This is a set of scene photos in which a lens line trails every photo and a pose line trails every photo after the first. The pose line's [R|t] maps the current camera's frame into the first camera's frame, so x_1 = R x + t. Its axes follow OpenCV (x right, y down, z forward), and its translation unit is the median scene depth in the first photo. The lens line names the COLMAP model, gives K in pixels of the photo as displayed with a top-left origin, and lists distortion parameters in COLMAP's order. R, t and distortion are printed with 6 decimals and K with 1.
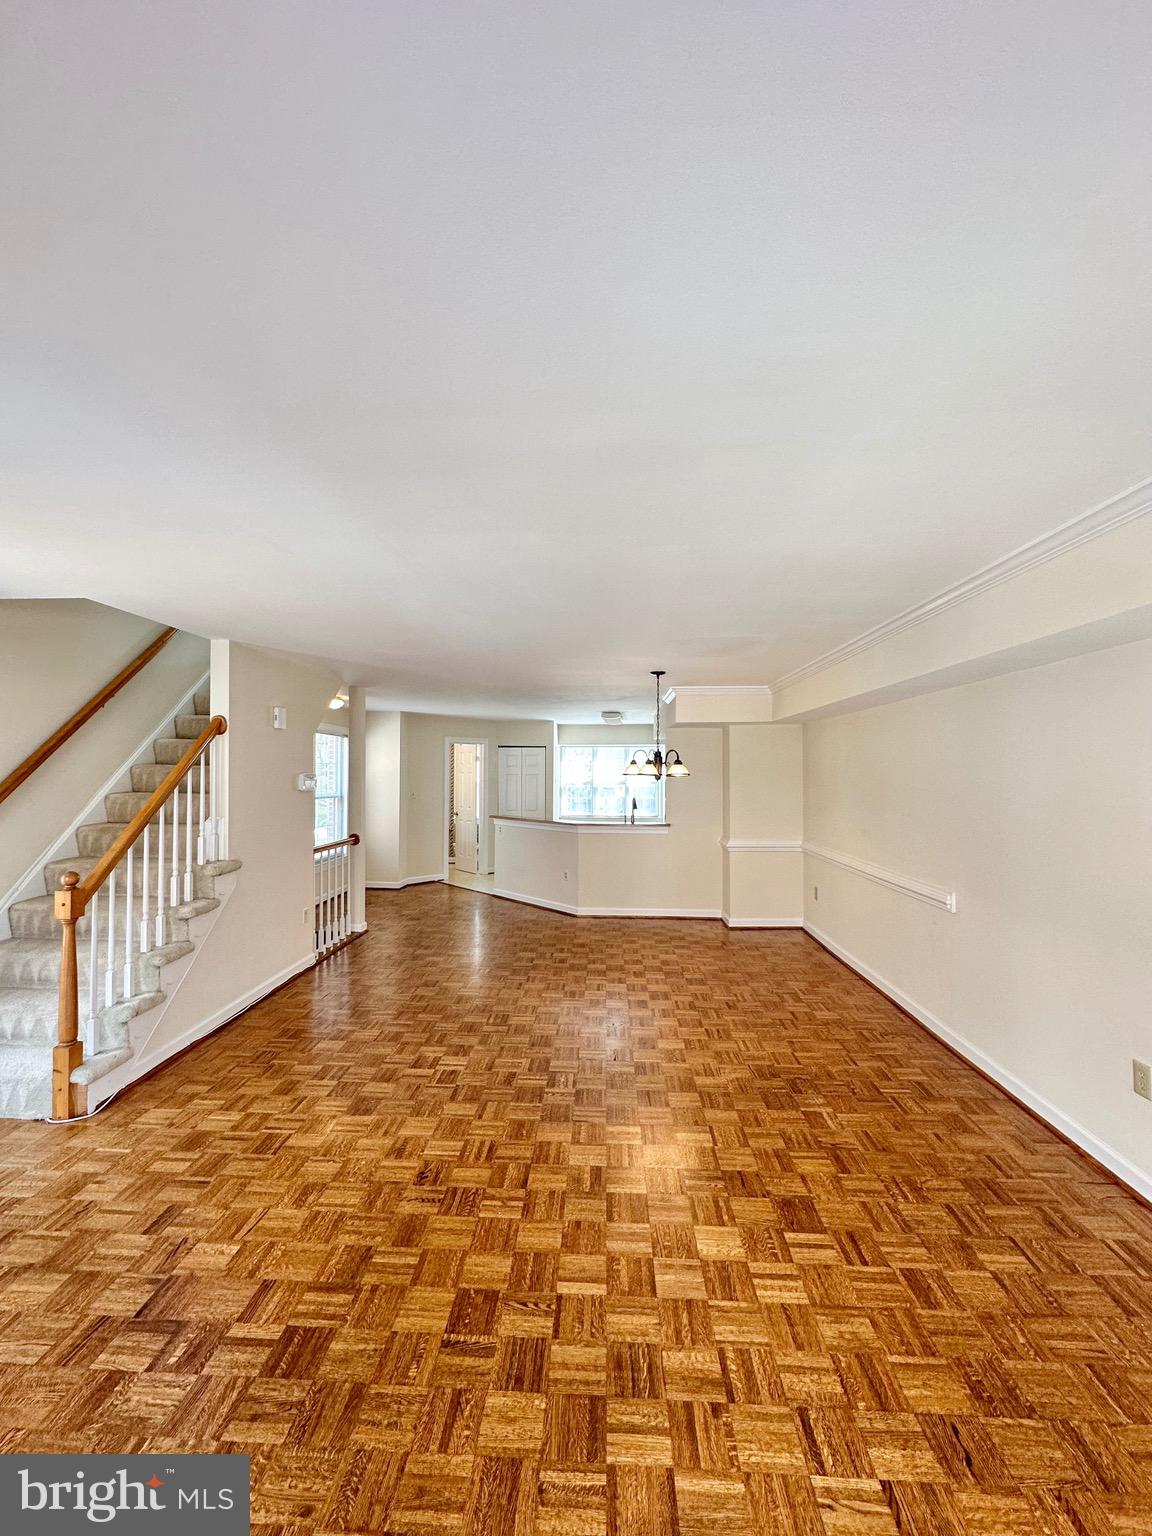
lens RADIAL K [[609.8, 0, 575.0], [0, 609.8, 766.6], [0, 0, 1]] dist [-0.002750, -0.000248]
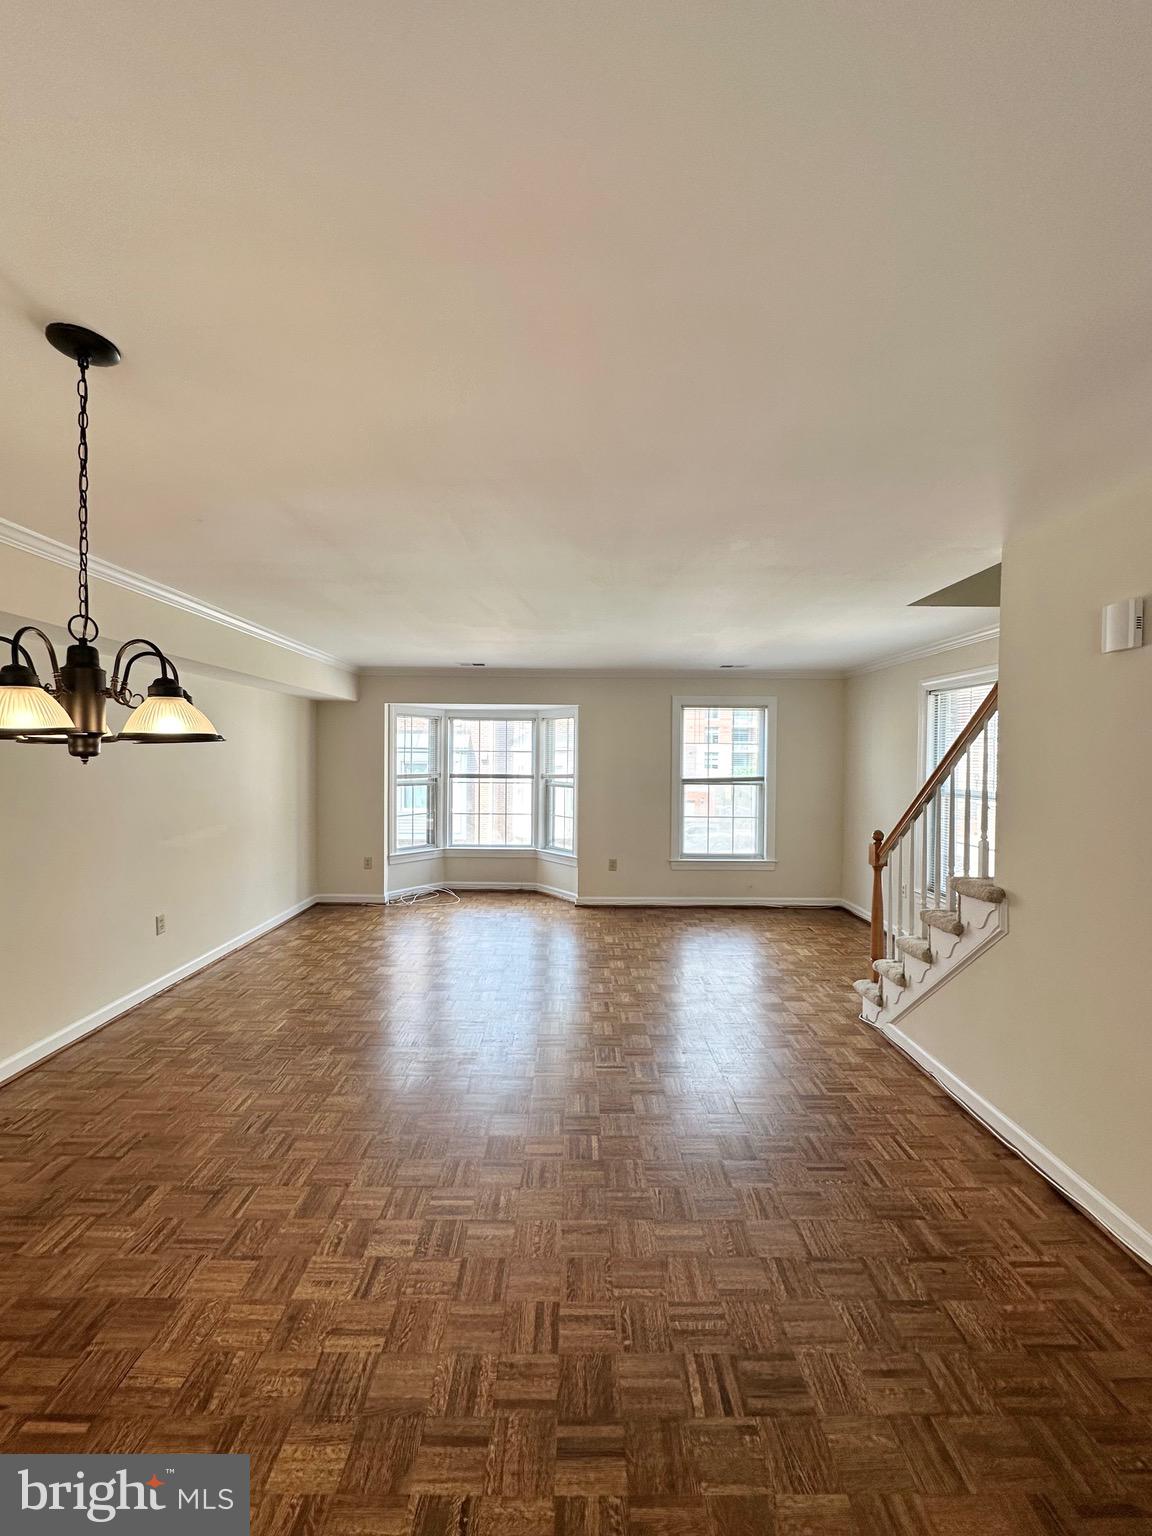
lens RADIAL K [[609.8, 0, 575.1], [0, 609.8, 761.1], [0, 0, 1]] dist [-0.002750, -0.000248]
pose [[-0.998593, -0.013718, -0.051226, -0.093887], [-0.013335, 0.999881, -0.007809, 0.036495], [0.051327, -0.007115, -0.998657, 1.917313]]
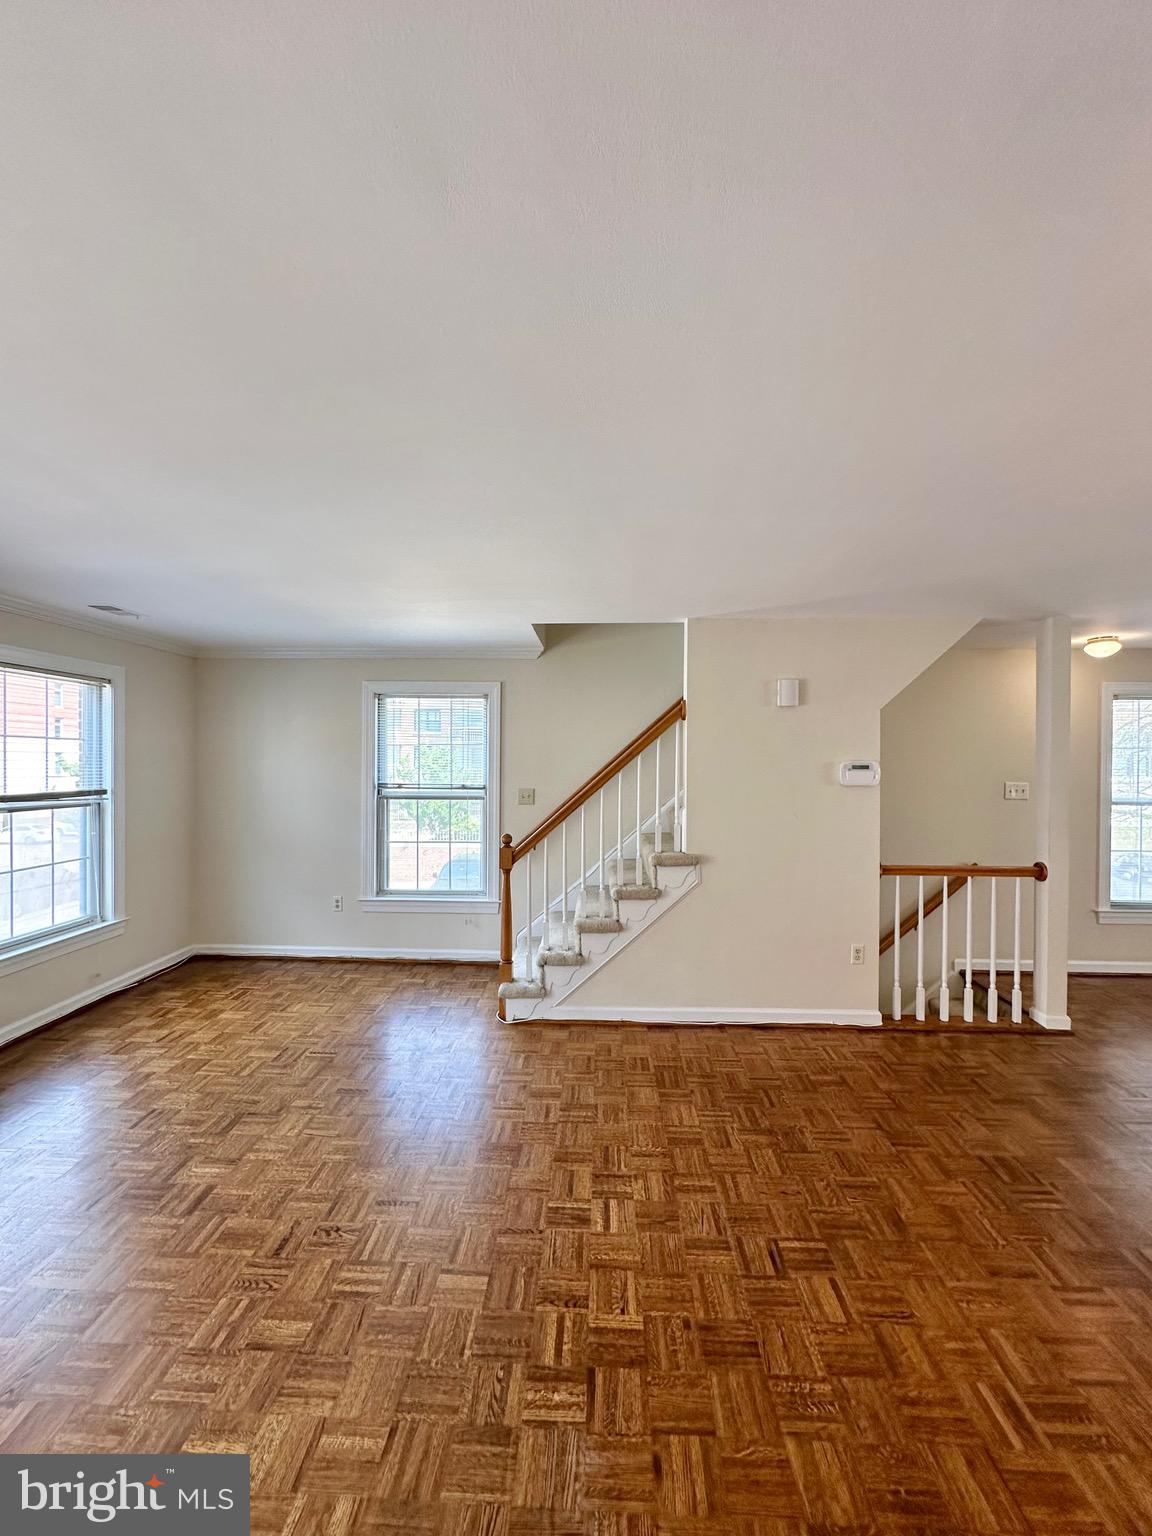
lens RADIAL K [[609.8, 0, 580.1], [0, 609.8, 765.1], [0, 0, 1]] dist [-0.002750, -0.000248]
pose [[0.009064, -0.004497, -0.999949, 0.432948], [0.005847, 0.999973, -0.004444, 0.024383], [0.999942, -0.005806, 0.009090, 0.970010]]
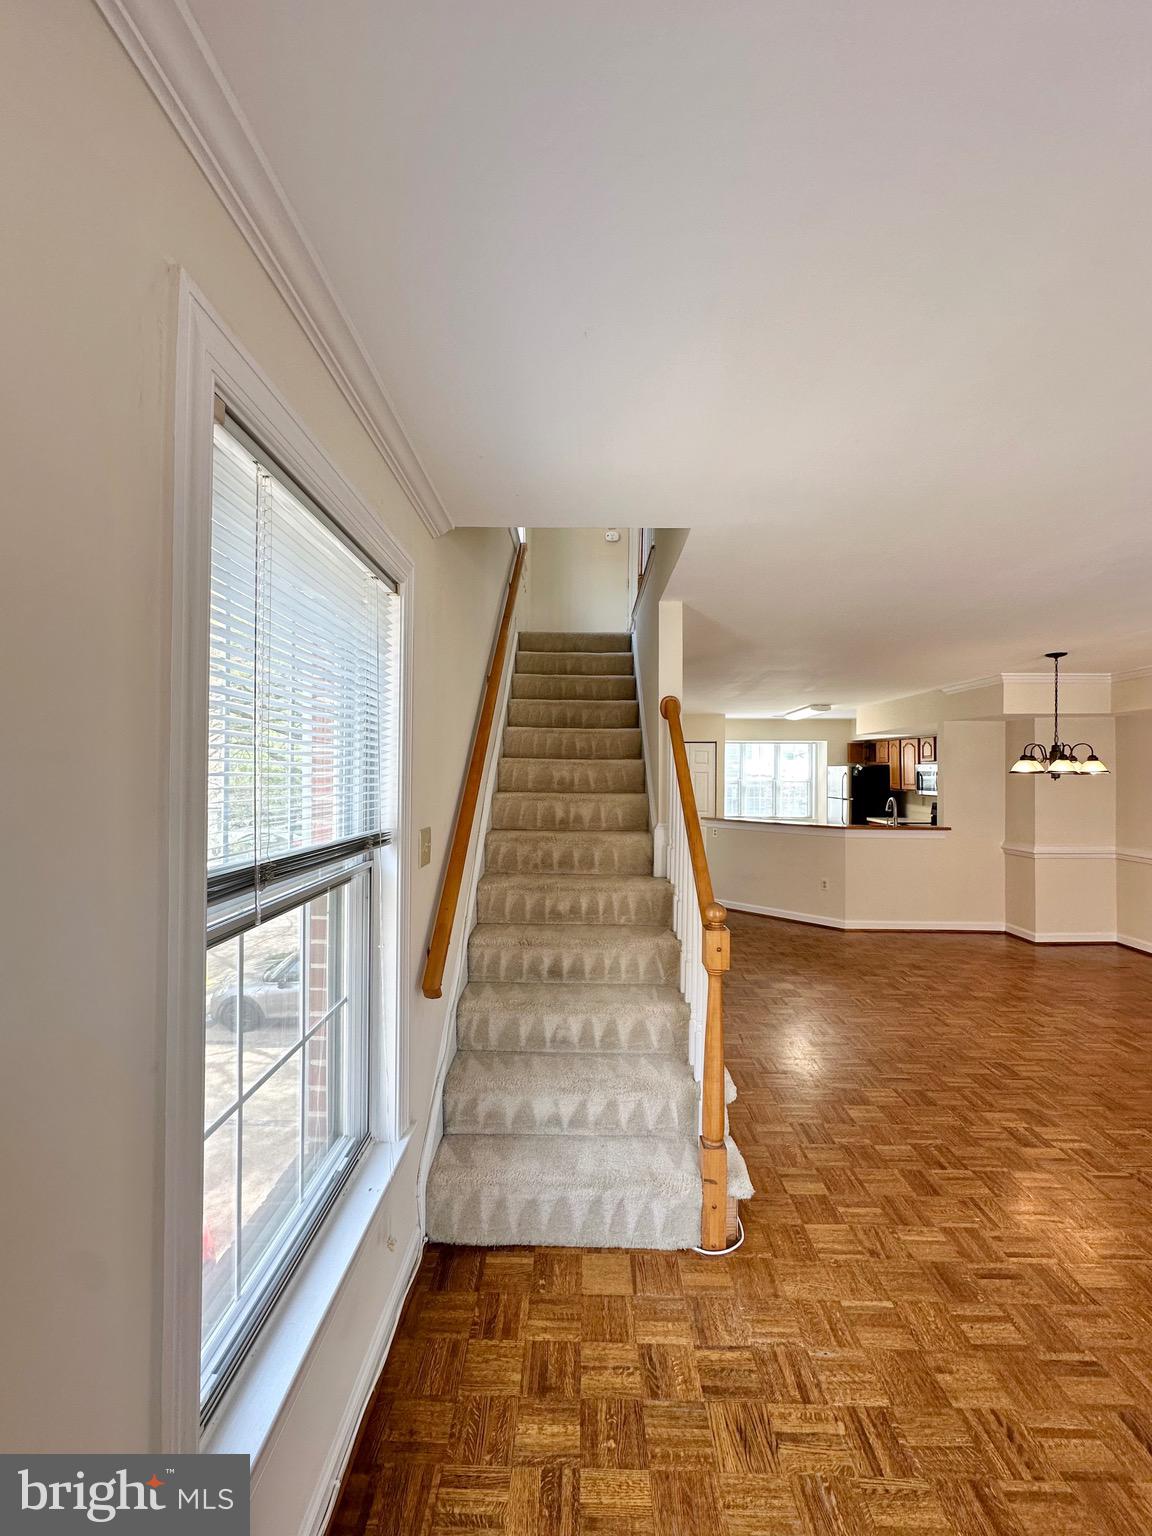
lens RADIAL K [[609.8, 0, 574.2], [0, 609.8, 765.7], [0, 0, 1]] dist [-0.002750, -0.000248]
pose [[0.999438, 0.003991, 0.033284, -0.863759], [-0.004069, 0.999989, 0.002261, 0.007117], [-0.033274, -0.002395, 0.999443, 0.239324]]
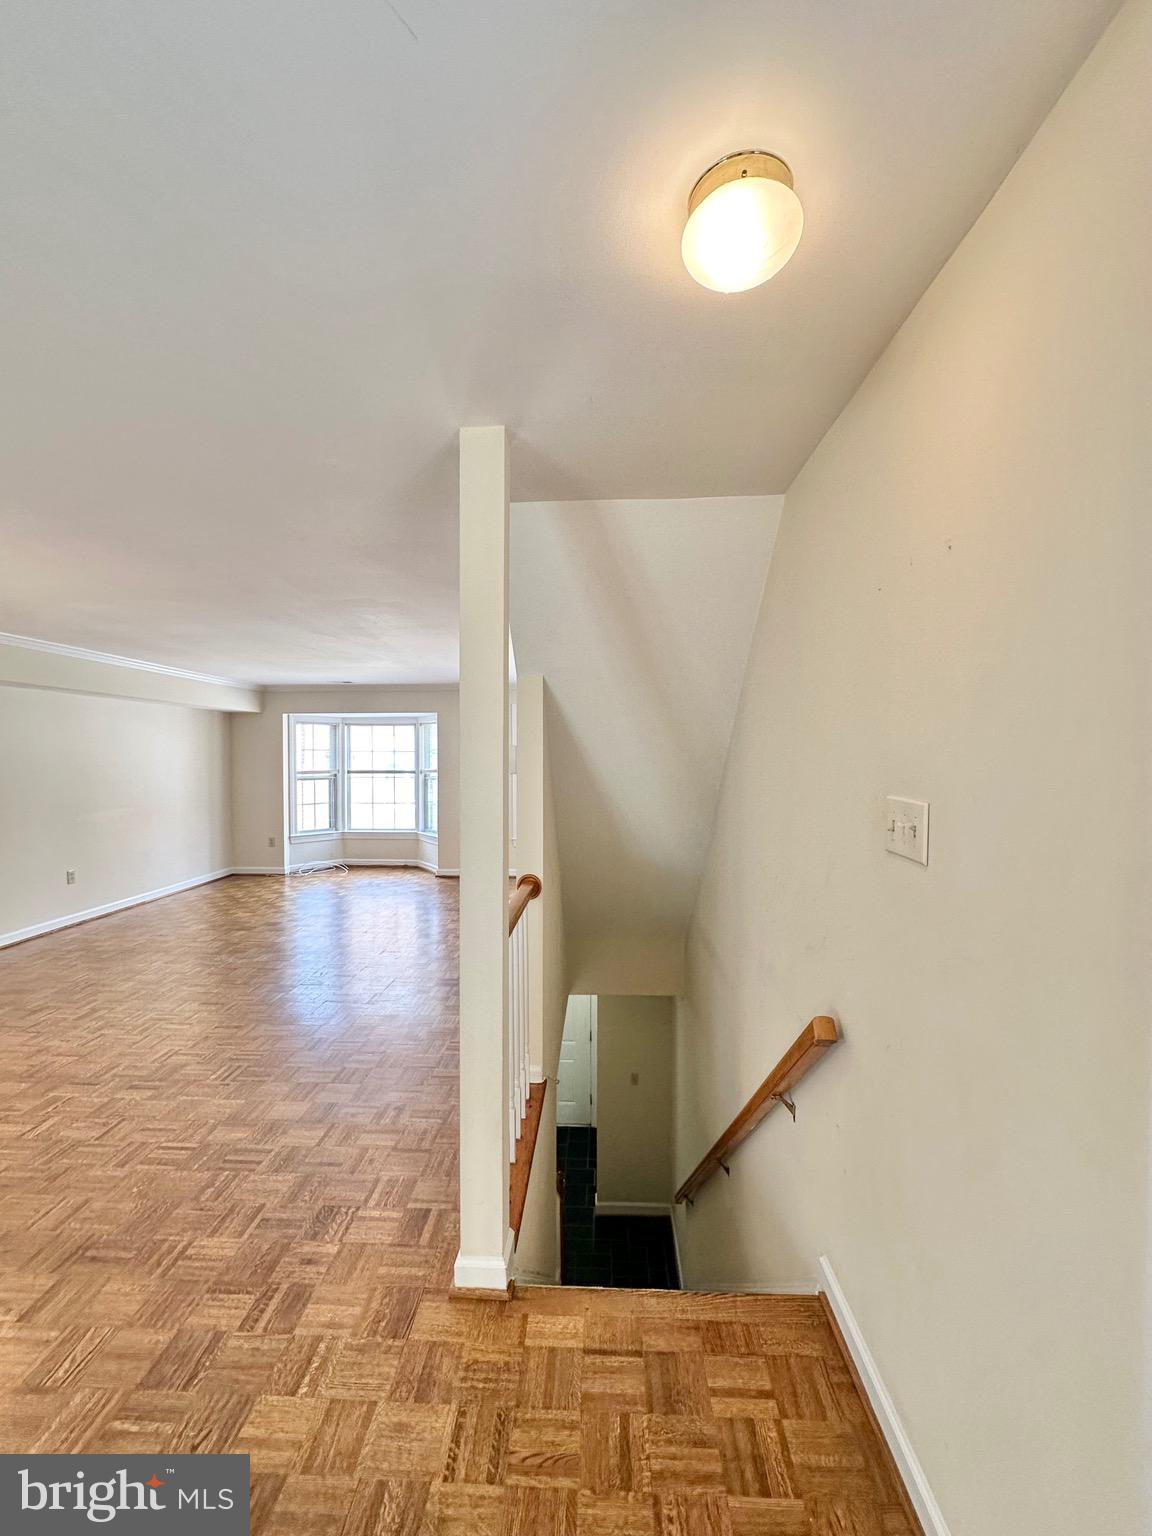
lens RADIAL K [[609.8, 0, 576.9], [0, 609.8, 761.0], [0, 0, 1]] dist [-0.002750, -0.000248]
pose [[-0.999994, -0.003248, -0.001175, -0.736950], [-0.003242, 0.999981, -0.005175, 0.040388], [0.001191, -0.005171, -0.999986, 2.363293]]
